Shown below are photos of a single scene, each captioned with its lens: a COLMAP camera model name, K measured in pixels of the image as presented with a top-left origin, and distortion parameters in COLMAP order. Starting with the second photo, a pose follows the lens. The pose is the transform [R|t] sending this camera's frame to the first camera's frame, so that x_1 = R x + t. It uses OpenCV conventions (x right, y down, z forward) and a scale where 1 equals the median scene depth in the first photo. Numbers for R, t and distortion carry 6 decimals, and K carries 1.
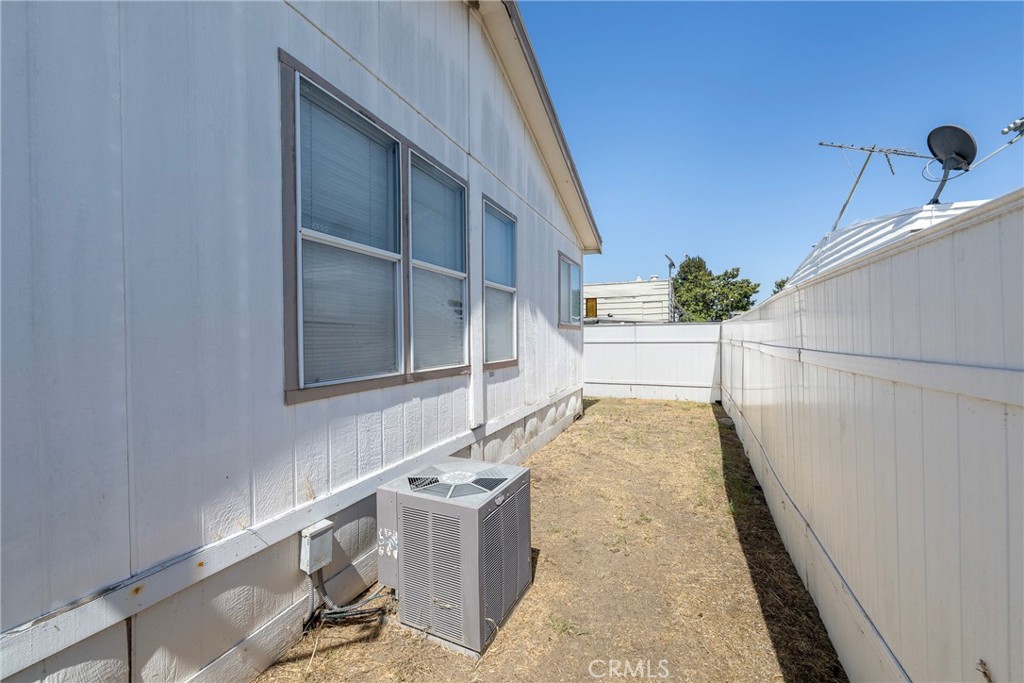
lens RADIAL K [[425.4, 0, 508.1], [0, 425.4, 342.4], [0, 0, 1]] dist [0.000435, -0.000132]
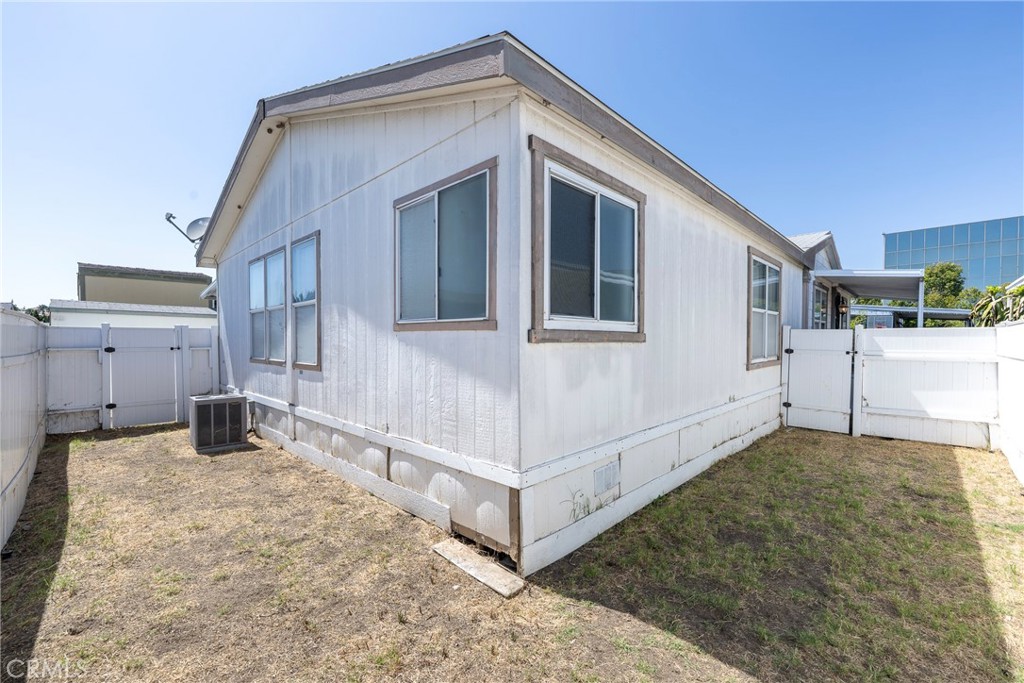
lens RADIAL K [[425.4, 0, 507.4], [0, 425.4, 345.6], [0, 0, 1]] dist [0.000435, -0.000132]
pose [[-0.373672, 0.023351, -0.927267, 1.240758], [0.001734, 0.999699, 0.024476, -0.050258], [0.927559, 0.007538, -0.373600, 2.751167]]
